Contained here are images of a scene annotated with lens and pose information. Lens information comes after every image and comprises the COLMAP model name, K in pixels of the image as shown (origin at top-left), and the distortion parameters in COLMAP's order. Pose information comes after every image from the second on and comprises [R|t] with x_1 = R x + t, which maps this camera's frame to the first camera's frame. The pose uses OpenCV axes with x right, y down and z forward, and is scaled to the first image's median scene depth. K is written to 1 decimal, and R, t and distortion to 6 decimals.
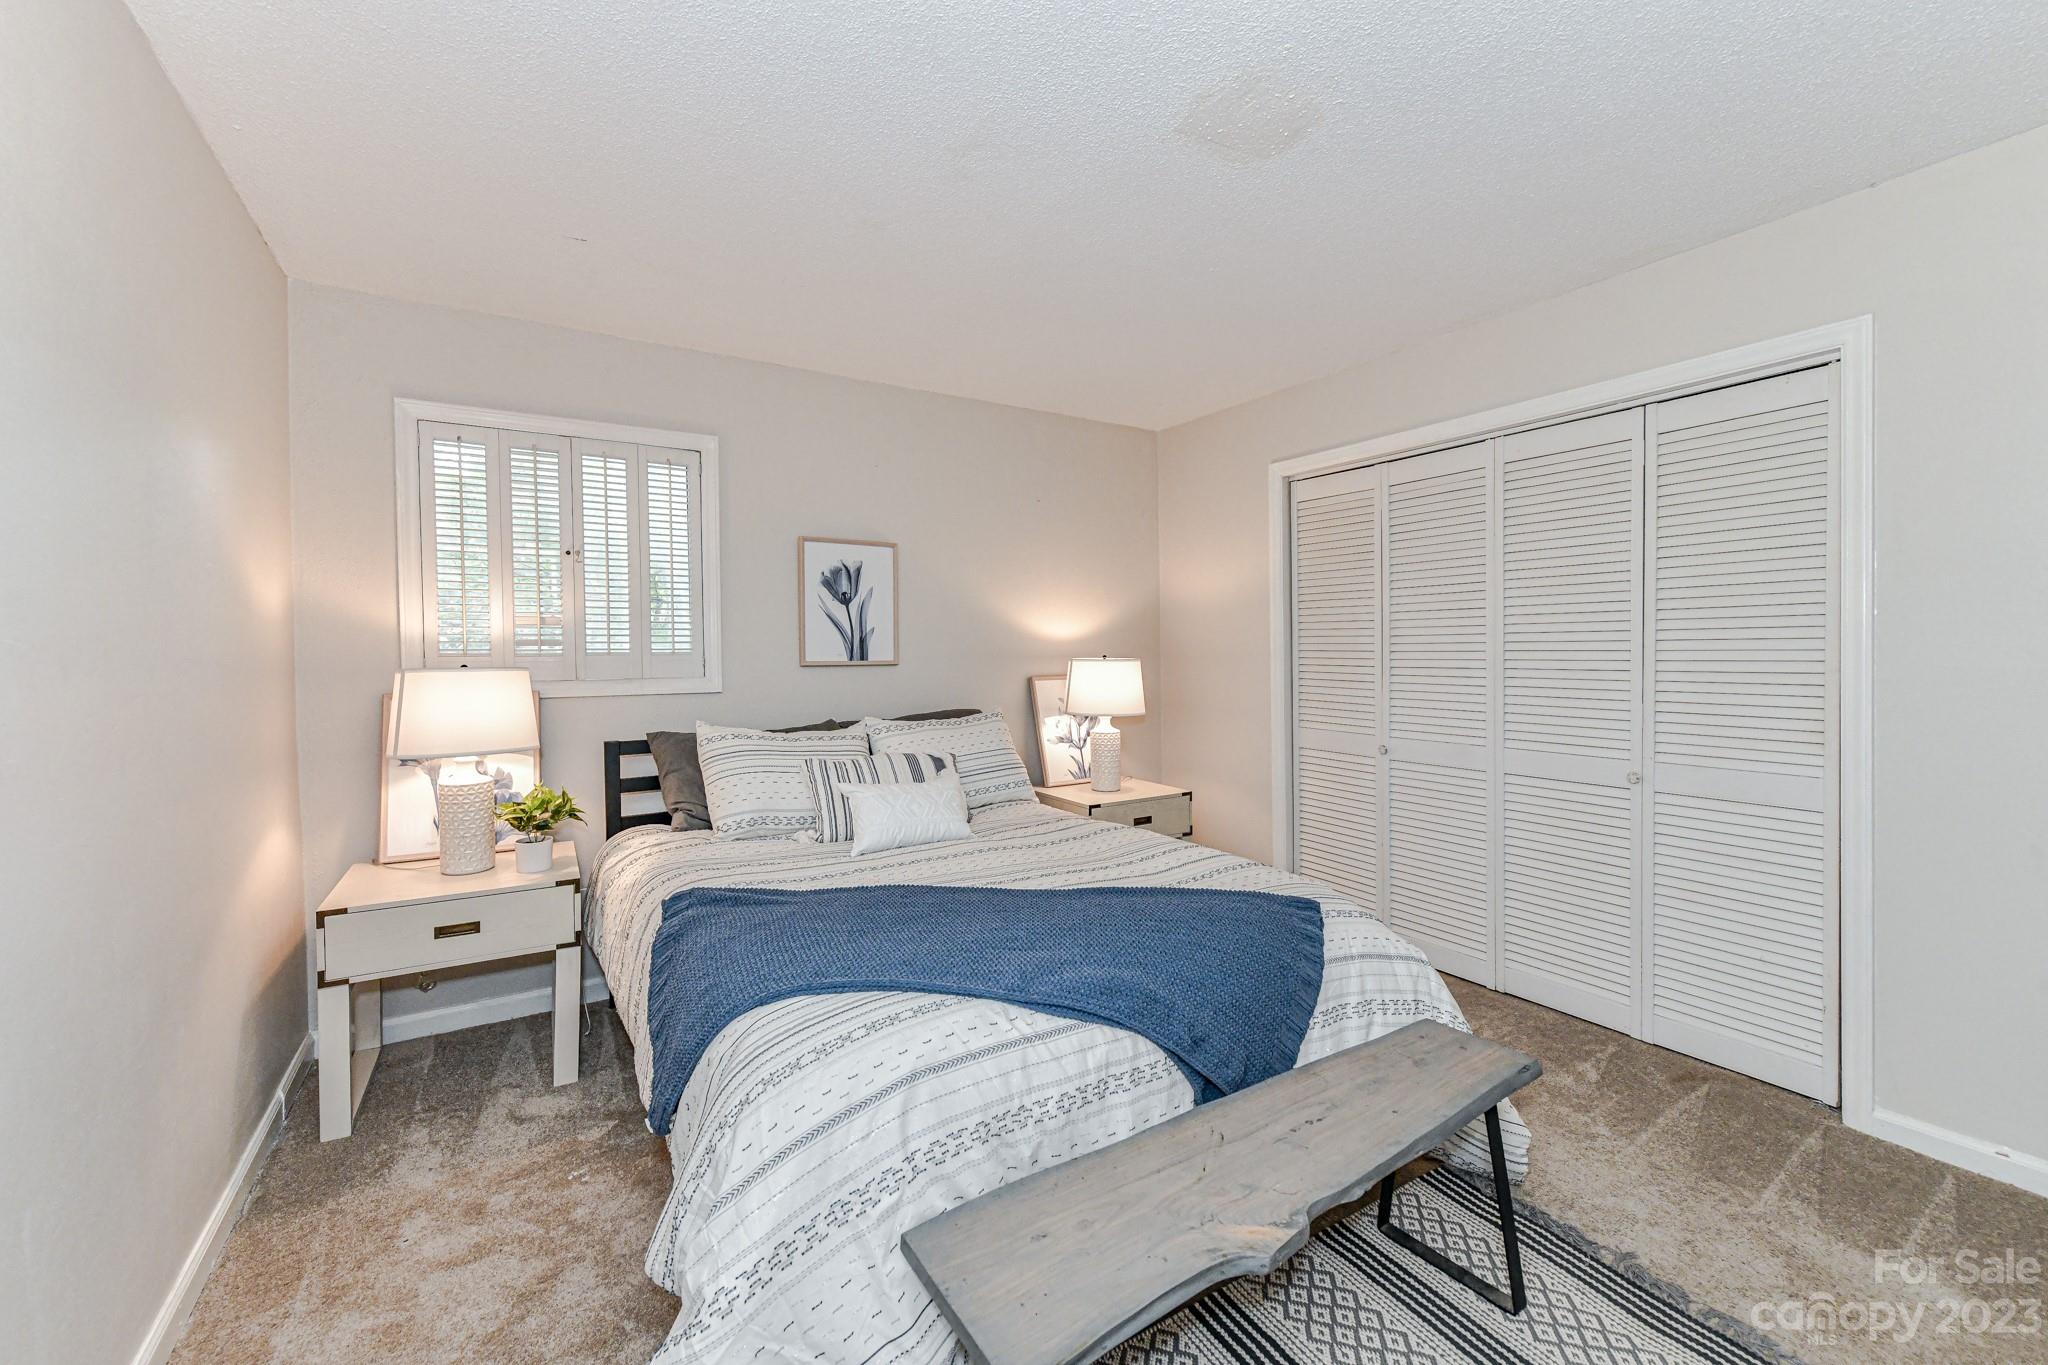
lens RADIAL K [[801.9, 0, 1021.2], [0, 801.9, 647.6], [0, 0, 1]] dist [0.004072, -0.001971]
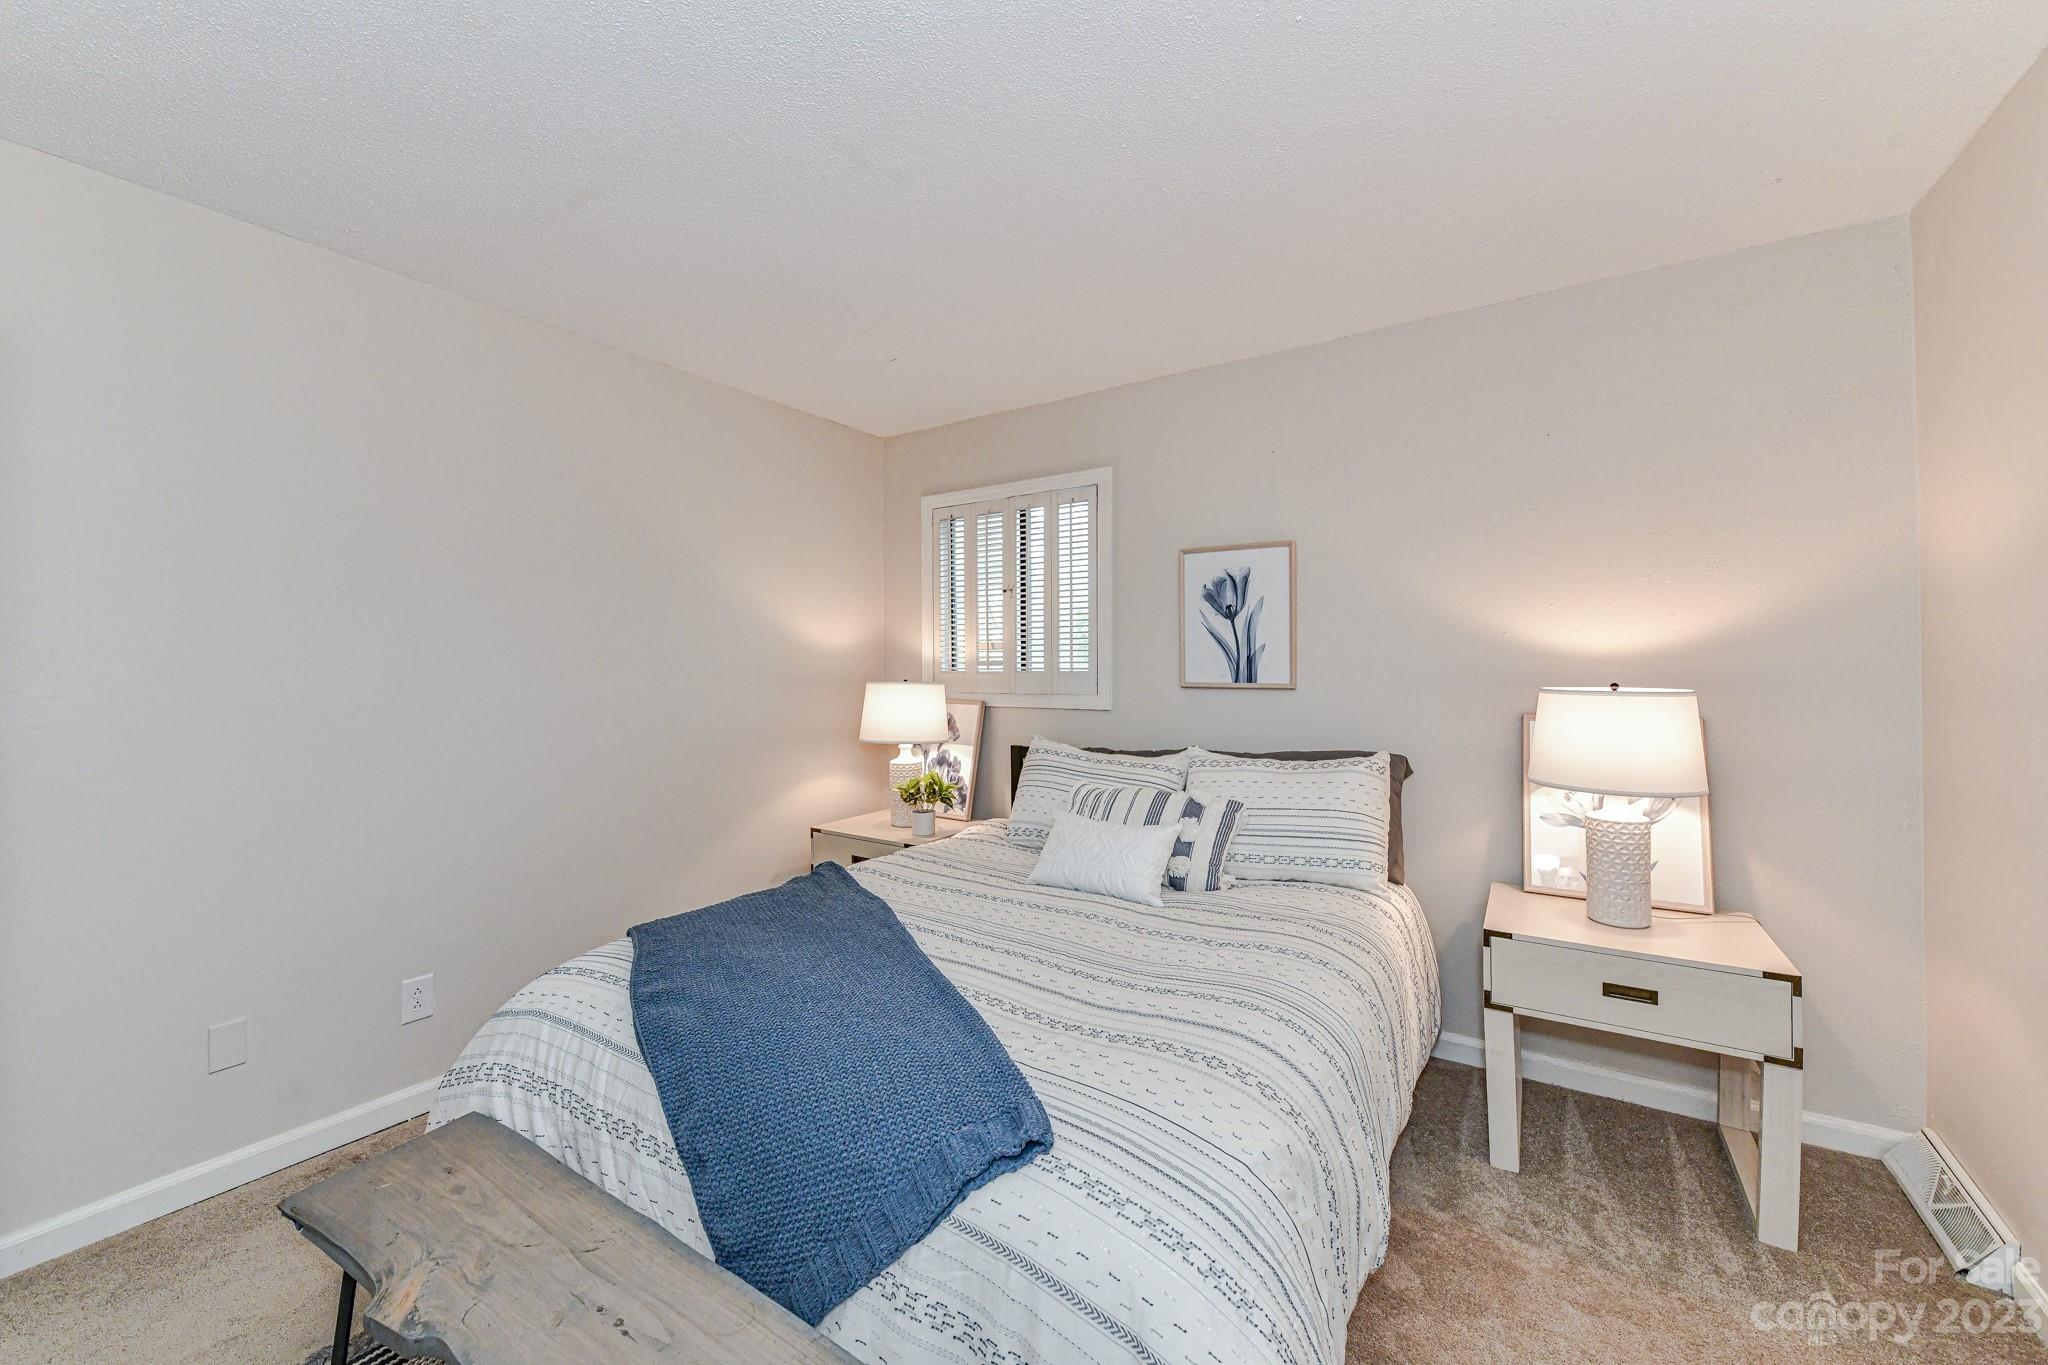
lens RADIAL K [[801.9, 0, 1026.9], [0, 801.9, 669.4], [0, 0, 1]] dist [0.004072, -0.001971]
pose [[0.428019, 0.008421, -0.903731, 0.639070], [0.002121, 0.999944, 0.010322, -0.010385], [0.903767, -0.006335, 0.427977, 0.553134]]
